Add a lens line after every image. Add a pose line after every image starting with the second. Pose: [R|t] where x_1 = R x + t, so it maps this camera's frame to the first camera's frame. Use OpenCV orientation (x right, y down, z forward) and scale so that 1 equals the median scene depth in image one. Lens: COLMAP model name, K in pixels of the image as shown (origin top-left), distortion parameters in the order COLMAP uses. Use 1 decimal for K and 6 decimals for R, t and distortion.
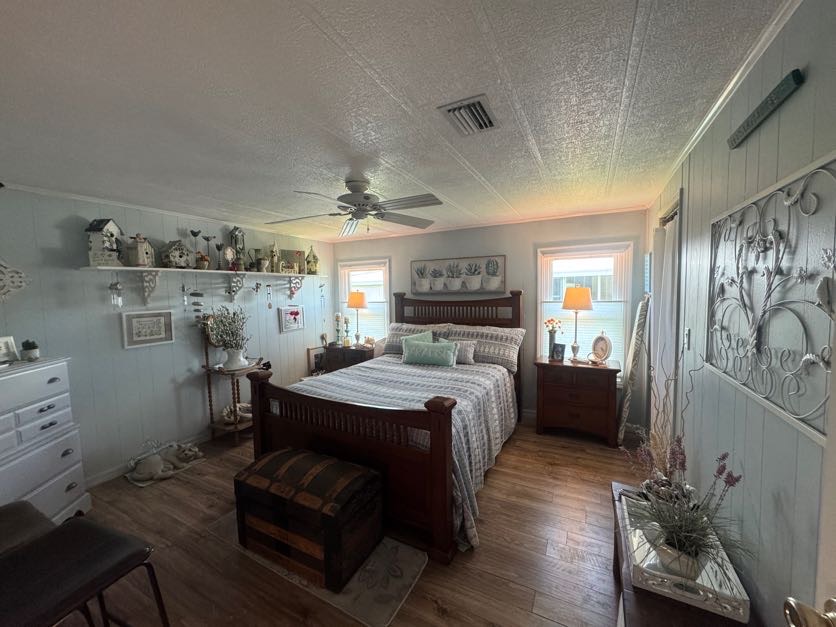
lens RADIAL K [[340.4, 0, 434.1], [0, 340.4, 315.8], [0, 0, 1]] dist [0.000594, 0.000066]
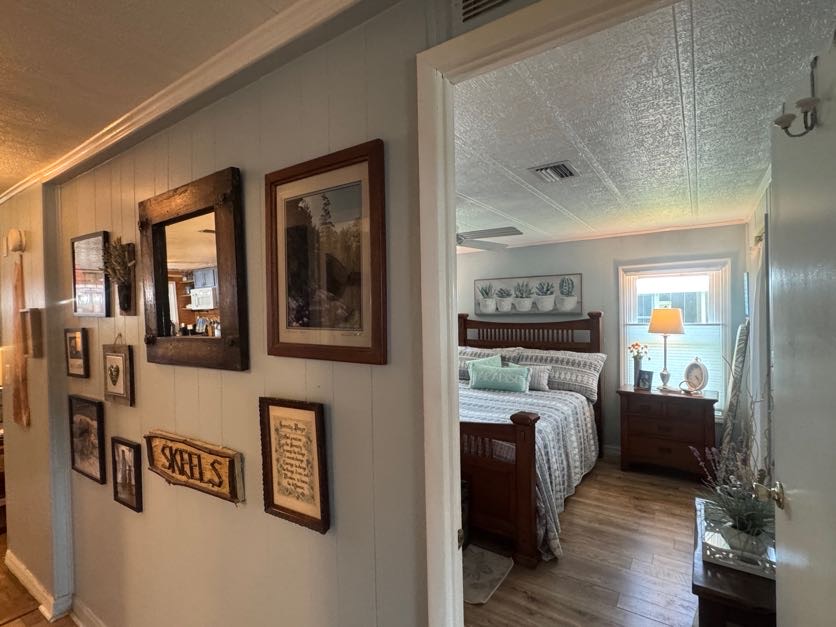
lens RADIAL K [[418.5, 0, 418.1], [0, 418.5, 314.2], [0, 0, 1]] dist [-0.000985, 0.000063]
pose [[0.987144, 0.000570, -0.159833, -0.055258], [-0.010491, 0.998068, -0.061238, 0.006259], [0.159489, 0.062127, 0.985243, -0.210812]]
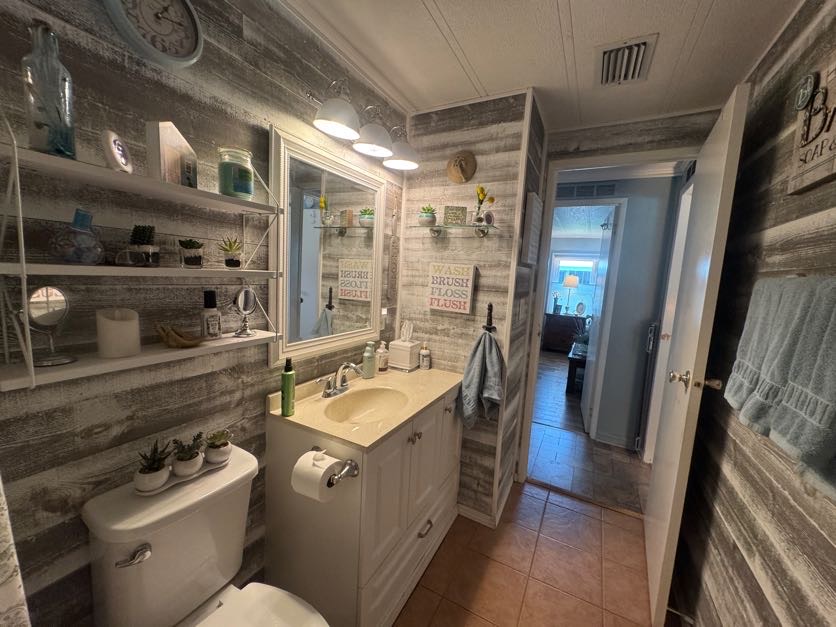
lens RADIAL K [[331.3, 0, 418.0], [0, 331.3, 313.5], [0, 0, 1]] dist [-0.002268, 0.000252]
pose [[0.994433, 0.092996, -0.049546, -0.327449], [-0.090325, 0.994466, 0.053661, 0.104261], [0.054262, -0.048887, 0.997329, -0.912701]]
